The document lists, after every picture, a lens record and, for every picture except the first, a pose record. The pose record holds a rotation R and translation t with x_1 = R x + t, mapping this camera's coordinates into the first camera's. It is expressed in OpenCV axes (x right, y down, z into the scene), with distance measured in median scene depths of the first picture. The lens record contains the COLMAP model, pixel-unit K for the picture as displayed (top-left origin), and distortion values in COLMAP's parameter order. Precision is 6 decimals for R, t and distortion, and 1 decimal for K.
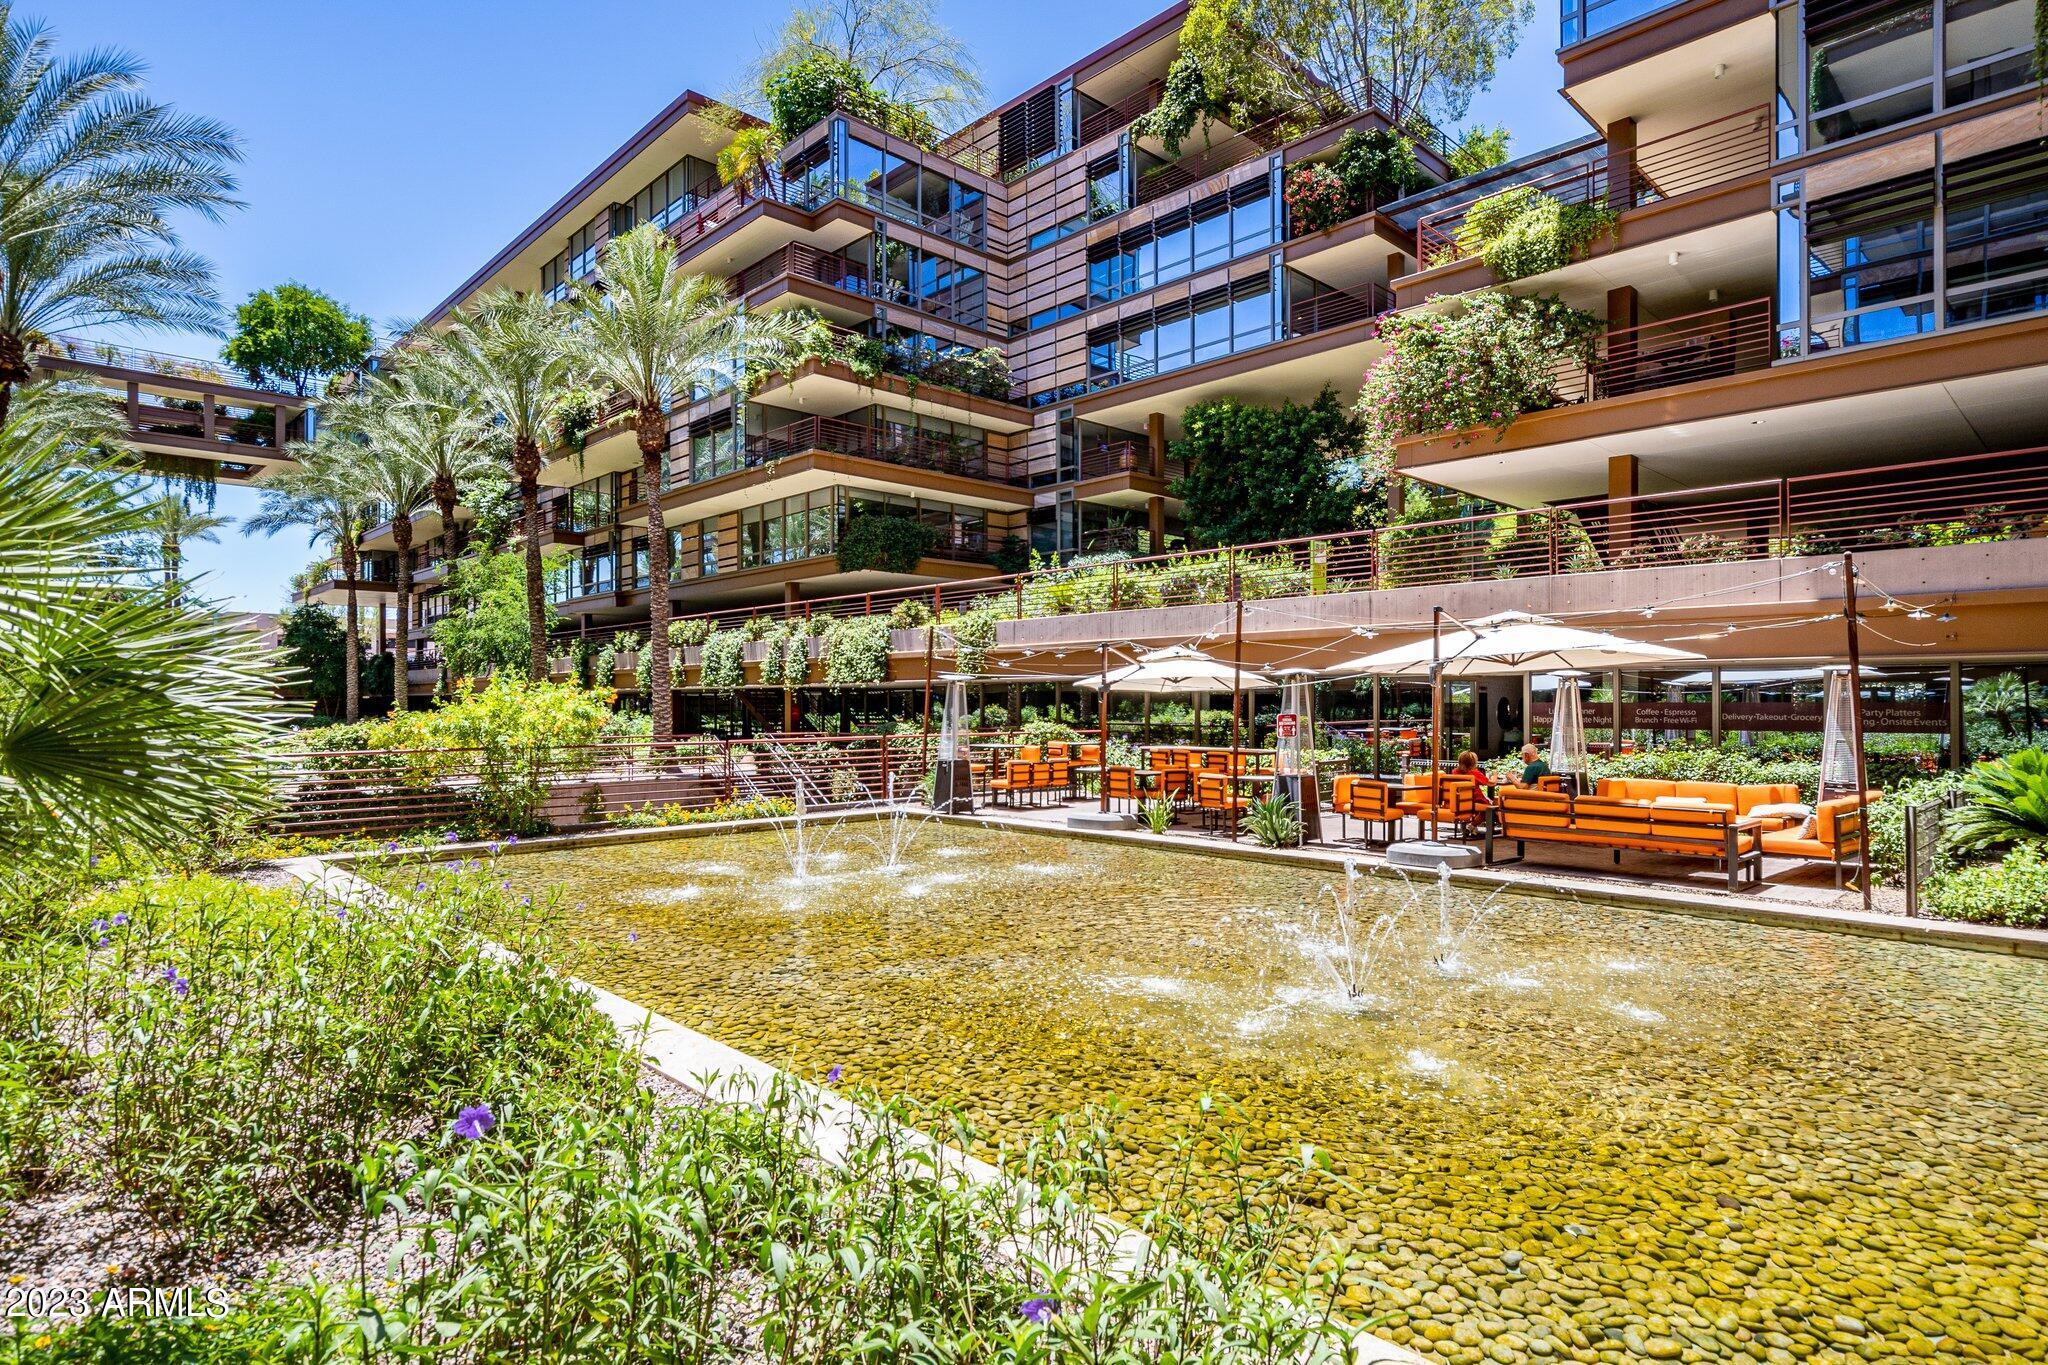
lens RADIAL K [[1100.2, 0, 1015.4], [0, 1100.2, 688.2], [0, 0, 1]] dist [-0.001264, 0.000313]
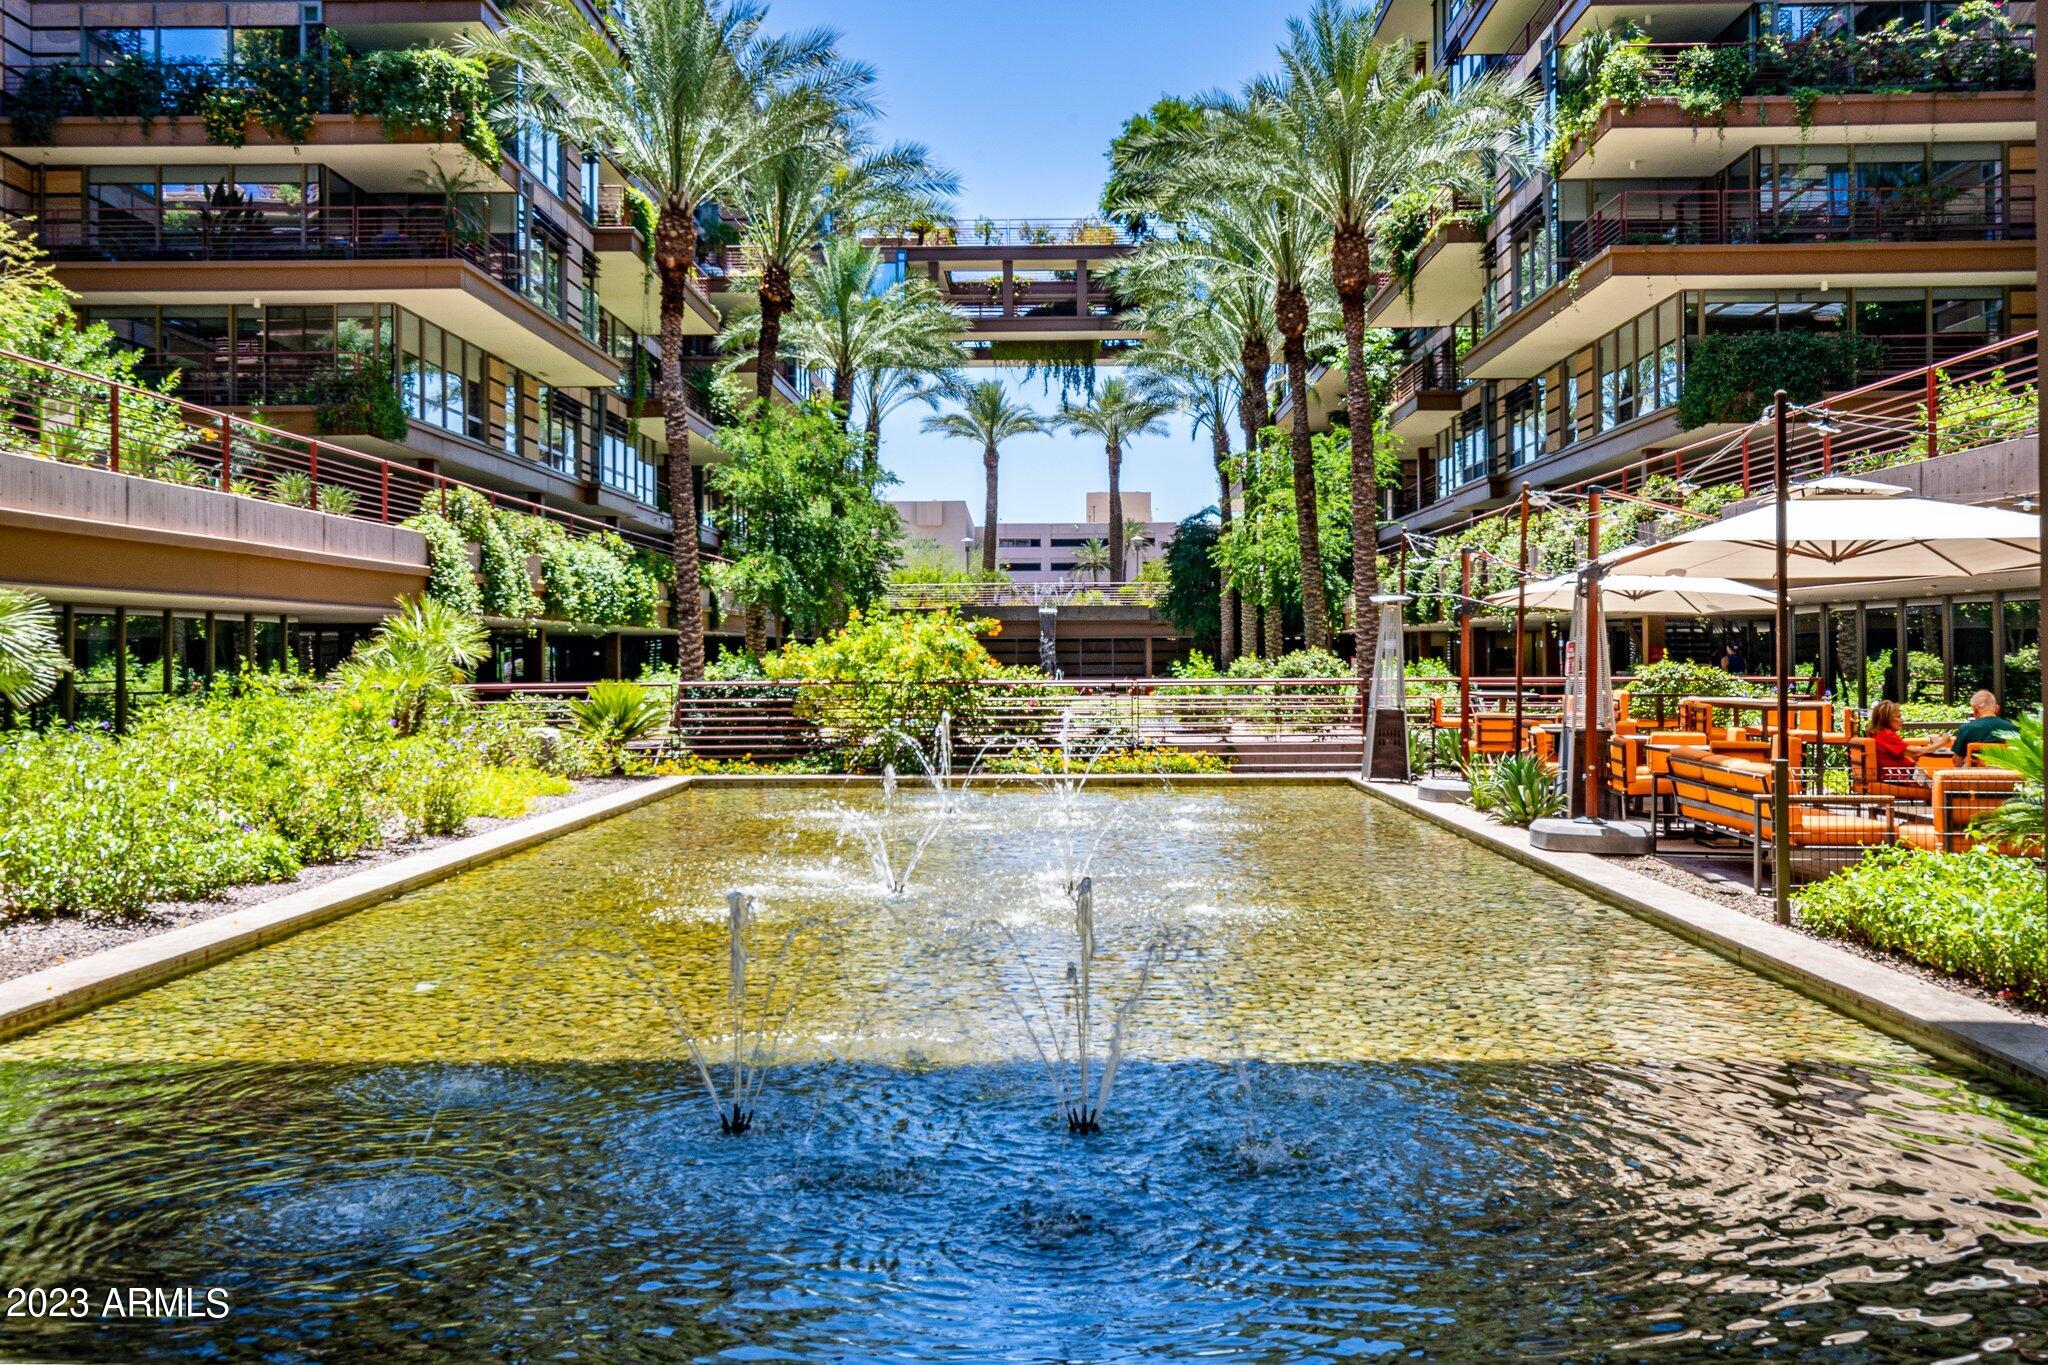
lens RADIAL K [[1934.1, 0, 981.4], [0, 1934.1, 624.4], [0, 0, 1]] dist [0.007500, 0.000000]
pose [[0.699066, -0.012595, -0.714946, 0.332122], [0.012493, 0.999907, -0.005399, 0.005421], [0.714948, -0.005157, 0.699159, -0.052973]]
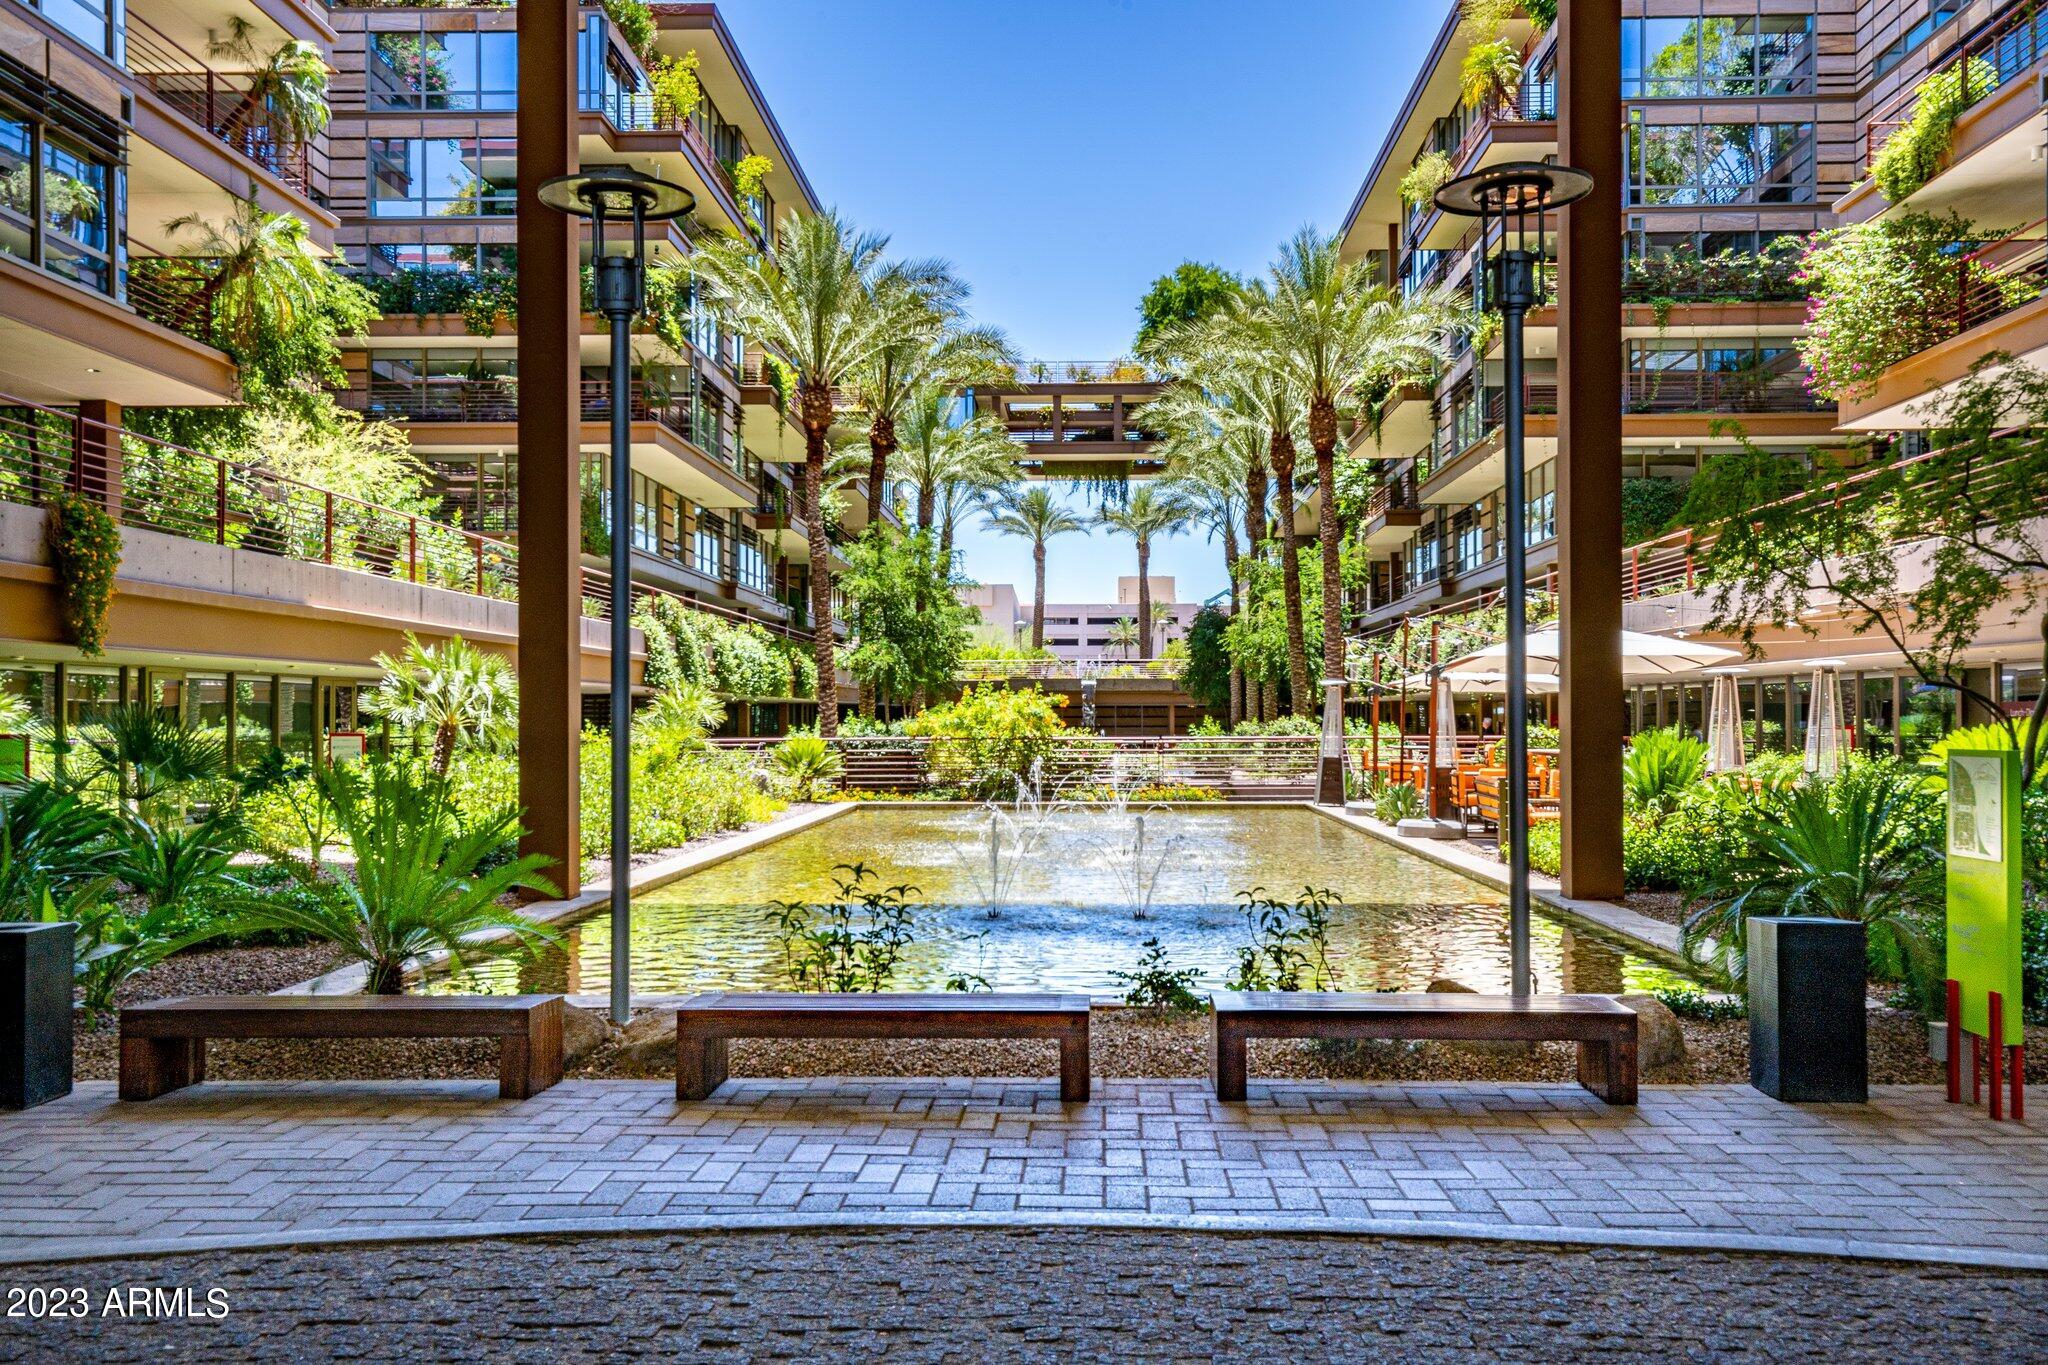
lens RADIAL K [[1740.4, 0, 1009.1], [0, 1740.4, 687.8], [0, 0, 1]] dist [0.021043, 0.004459]
pose [[0.693680, -0.012065, -0.720182, 0.473561], [0.009997, 0.999925, -0.007123, 0.002290], [0.720214, -0.002258, 0.693748, -0.215314]]
